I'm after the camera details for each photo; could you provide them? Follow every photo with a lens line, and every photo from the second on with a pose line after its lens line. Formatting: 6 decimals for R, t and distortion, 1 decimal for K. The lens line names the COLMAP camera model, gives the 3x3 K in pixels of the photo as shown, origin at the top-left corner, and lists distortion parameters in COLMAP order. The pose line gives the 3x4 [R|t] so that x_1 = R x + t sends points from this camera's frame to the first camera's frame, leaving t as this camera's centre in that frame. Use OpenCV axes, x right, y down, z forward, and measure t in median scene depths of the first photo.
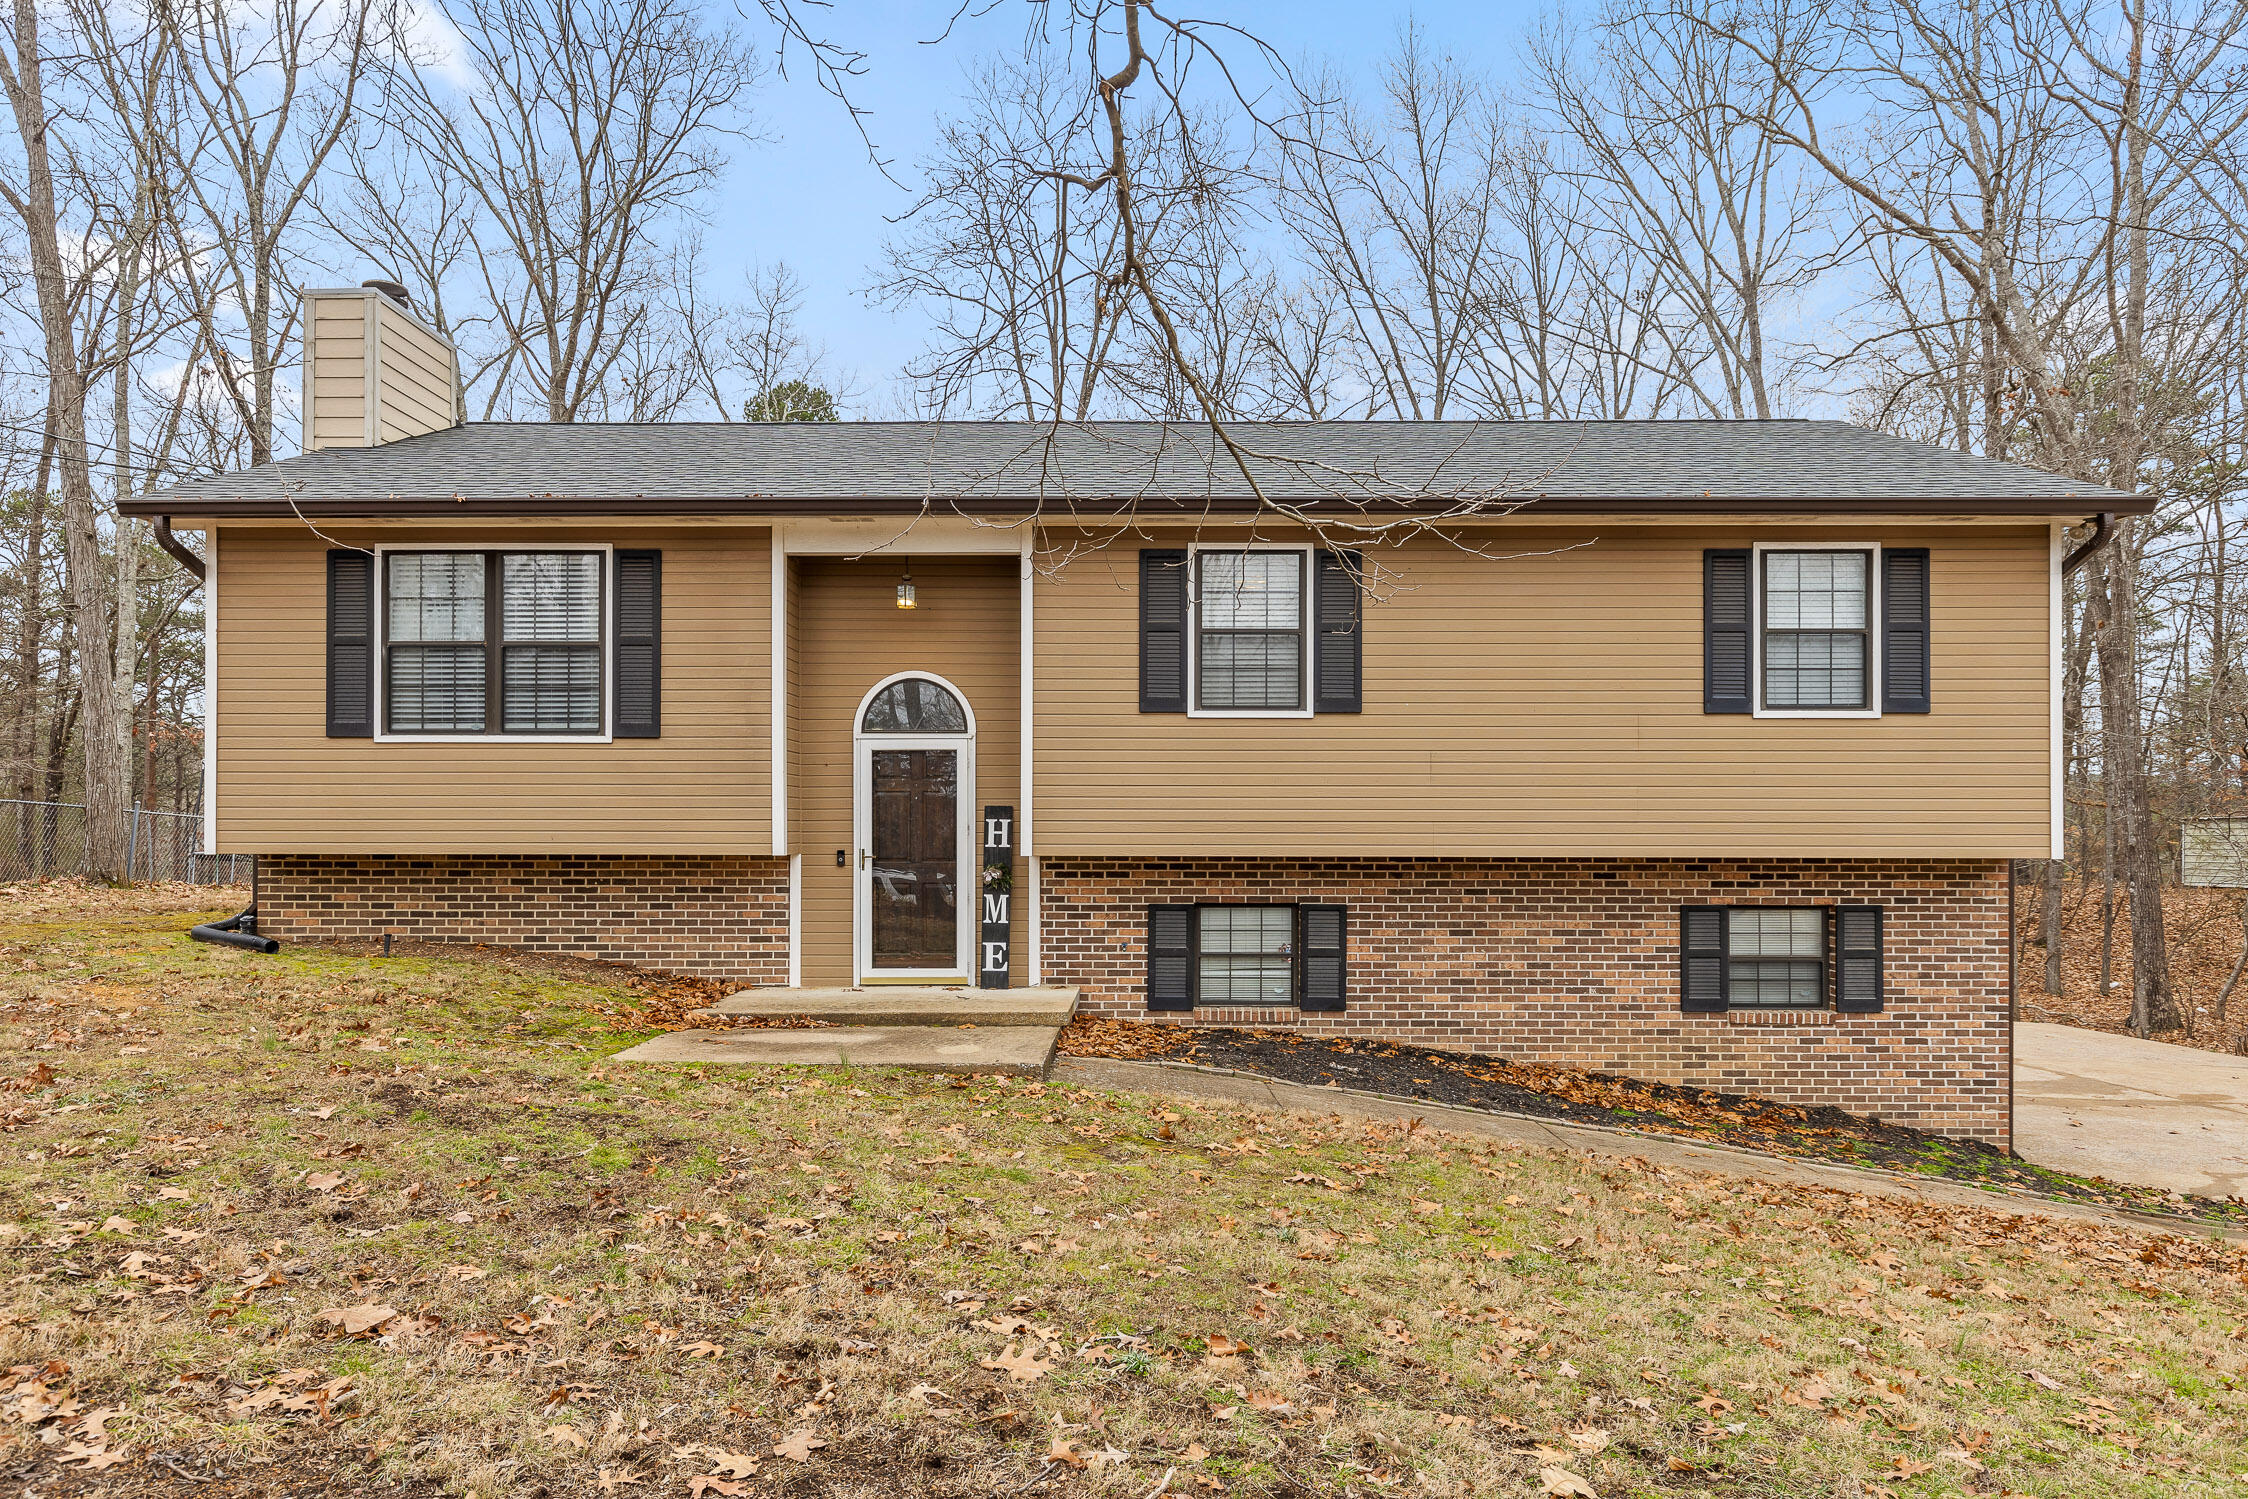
lens RADIAL K [[1412.3, 0, 1122.7], [0, 1412.3, 824.8], [0, 0, 1]] dist [0.001857, -0.000328]
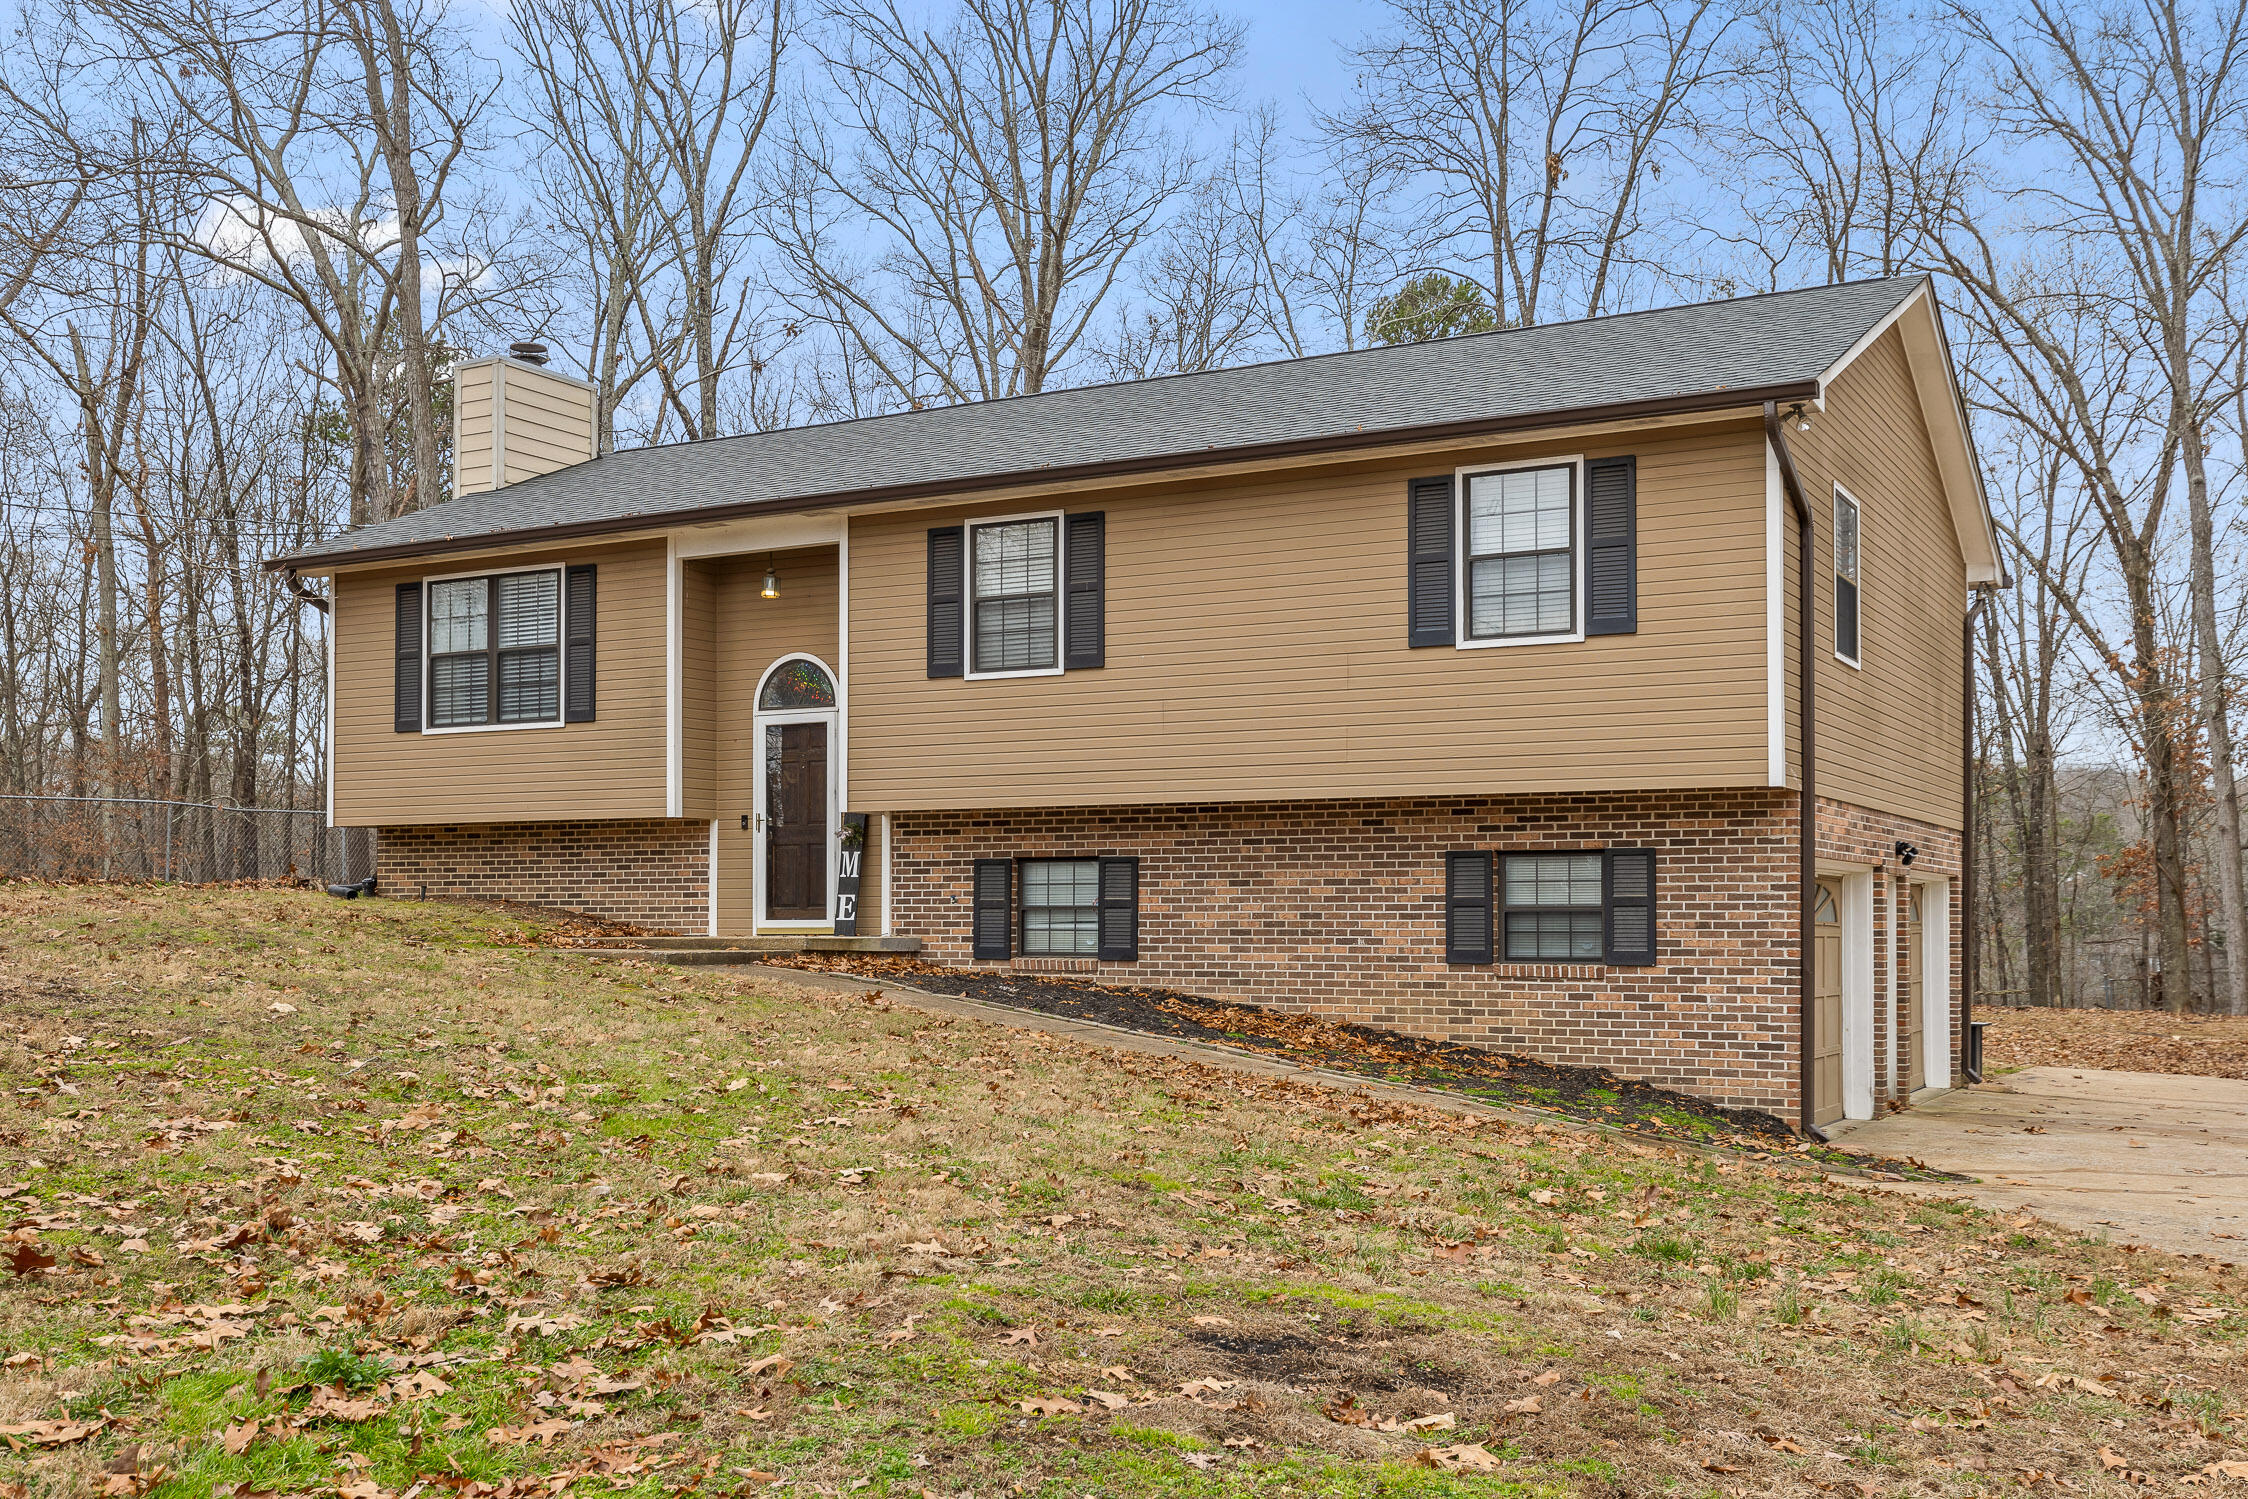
lens RADIAL K [[2152.2, 0, 1120.5], [0, 2152.2, 868.6], [0, 0, 1]] dist [0.002633, 0.004390]
pose [[0.881355, -0.012165, -0.472298, 0.883959], [0.005259, 0.999859, -0.015940, 0.090291], [0.472426, 0.011566, 0.881295, -0.374909]]
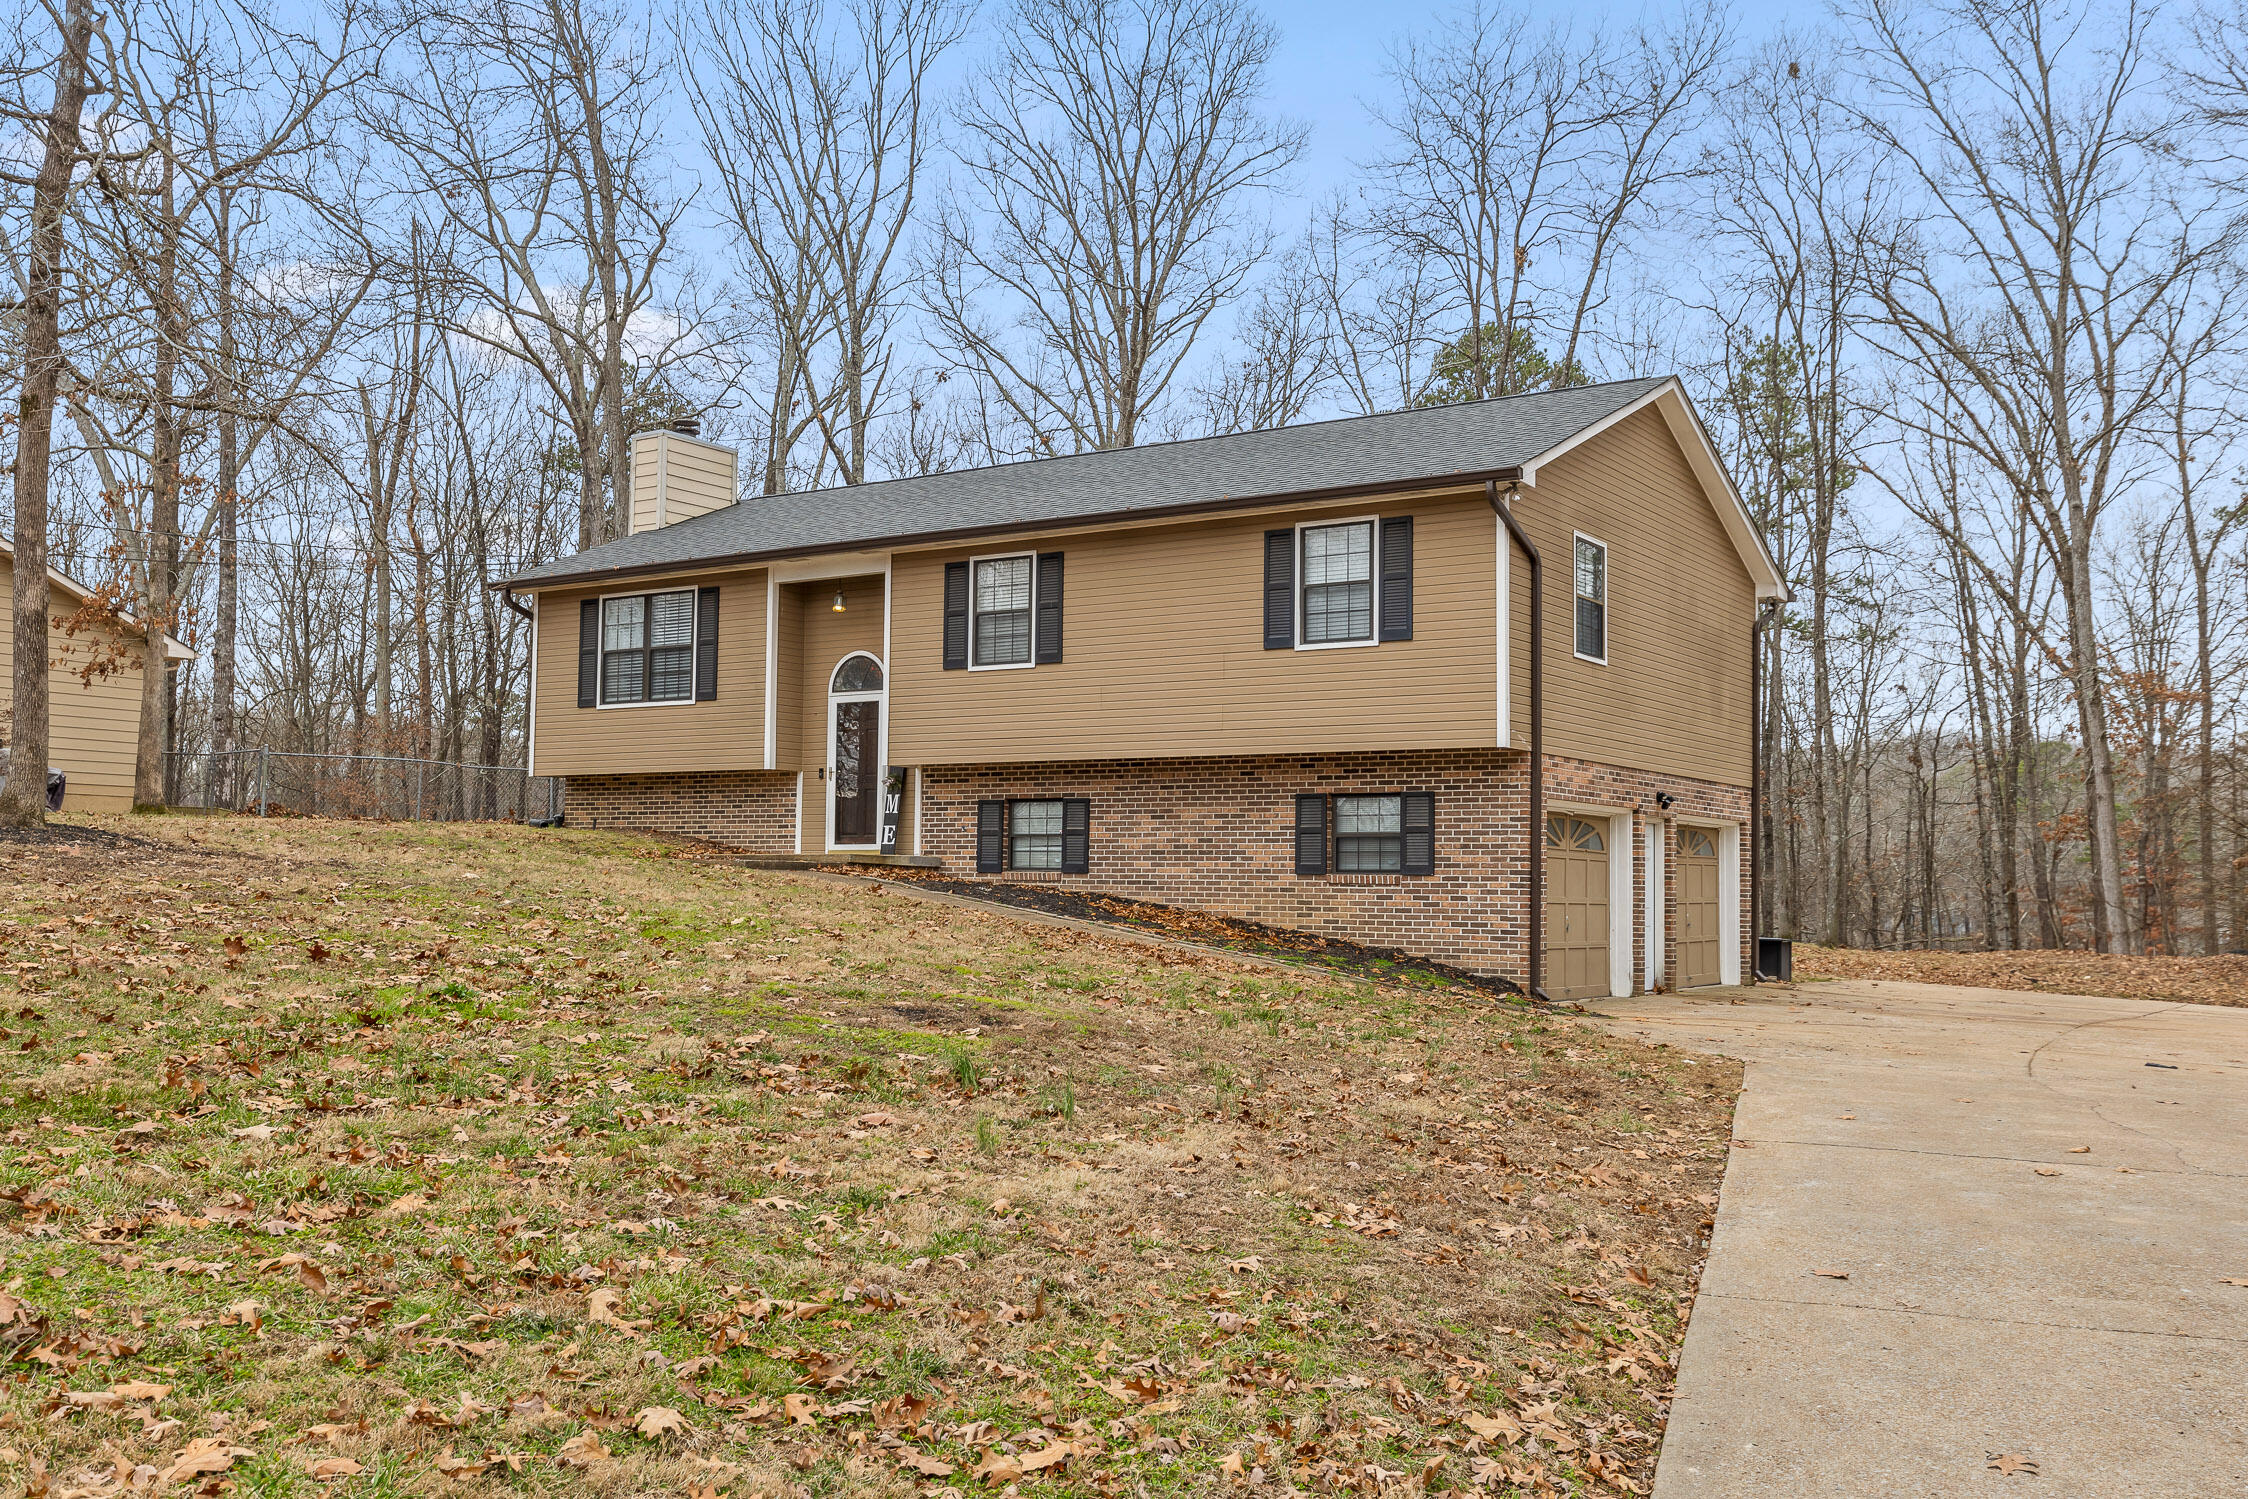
lens RADIAL K [[1950.4, 0, 1123.8], [0, 1950.4, 754.2], [0, 0, 1]] dist [0.003771, -0.002163]
pose [[0.842868, -0.027636, -0.537410, 1.244218], [-0.004781, 0.998256, -0.058833, 0.128009], [0.538098, 0.052157, 0.841267, -0.630140]]
